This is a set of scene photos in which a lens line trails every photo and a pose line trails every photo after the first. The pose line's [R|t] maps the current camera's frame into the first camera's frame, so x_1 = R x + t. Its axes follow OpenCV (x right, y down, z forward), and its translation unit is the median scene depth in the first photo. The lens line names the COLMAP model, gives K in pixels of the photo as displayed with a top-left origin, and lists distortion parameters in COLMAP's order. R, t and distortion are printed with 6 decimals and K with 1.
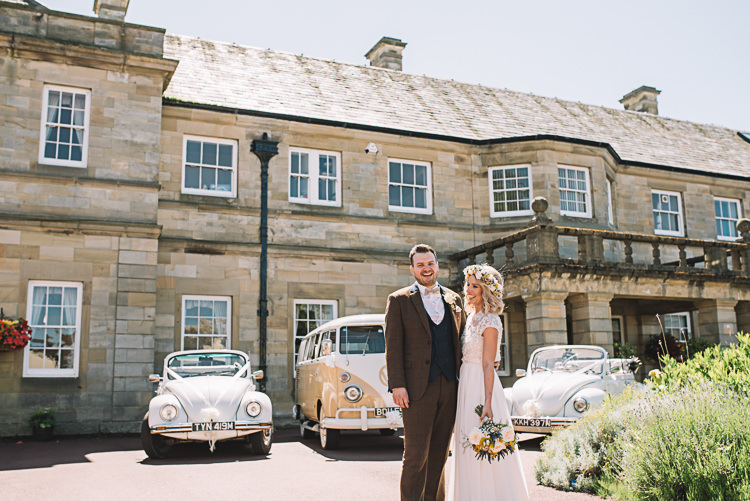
lens RADIAL K [[755.2, 0, 375.0], [0, 755.2, 250.5], [0, 0, 1]] dist [-0.046865, 0.019506]
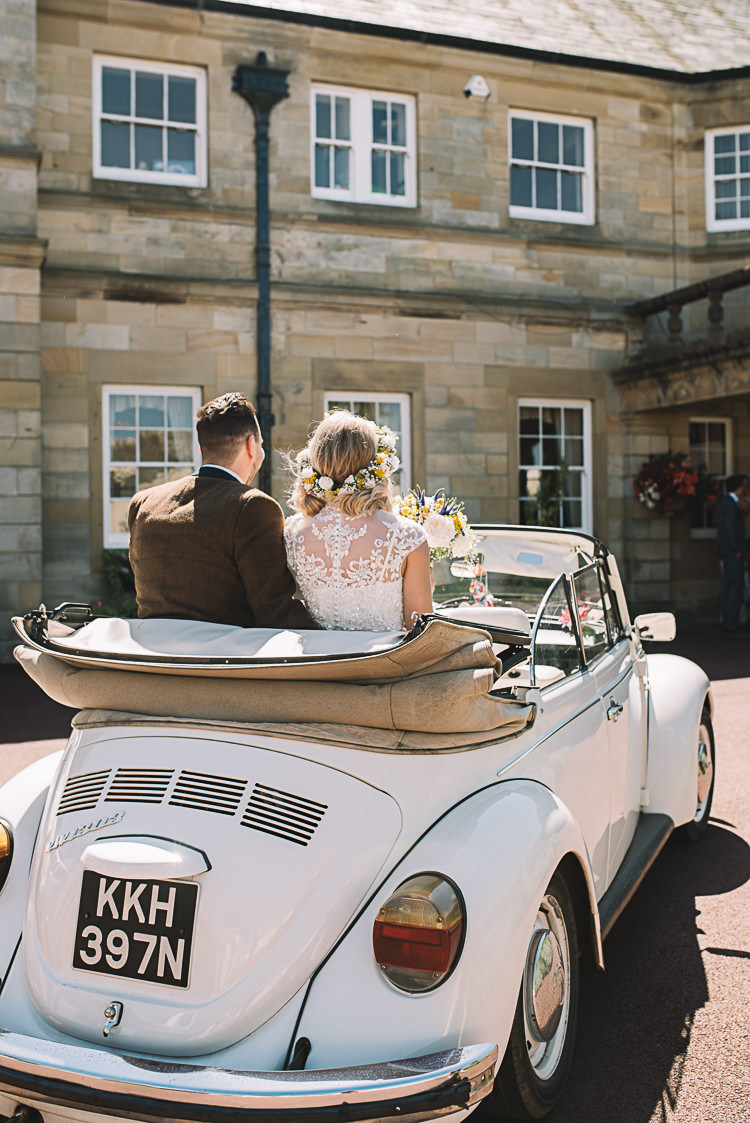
lens RADIAL K [[1130.8, 0, 376.7], [0, 1130.8, 511.1], [0, 0, 1]] dist [-0.046865, 0.019506]
pose [[0.997966, 0.006548, -0.063413, -0.022955], [0.004434, 0.985173, 0.171506, 0.012694], [0.063595, -0.171438, 0.983140, 0.234790]]
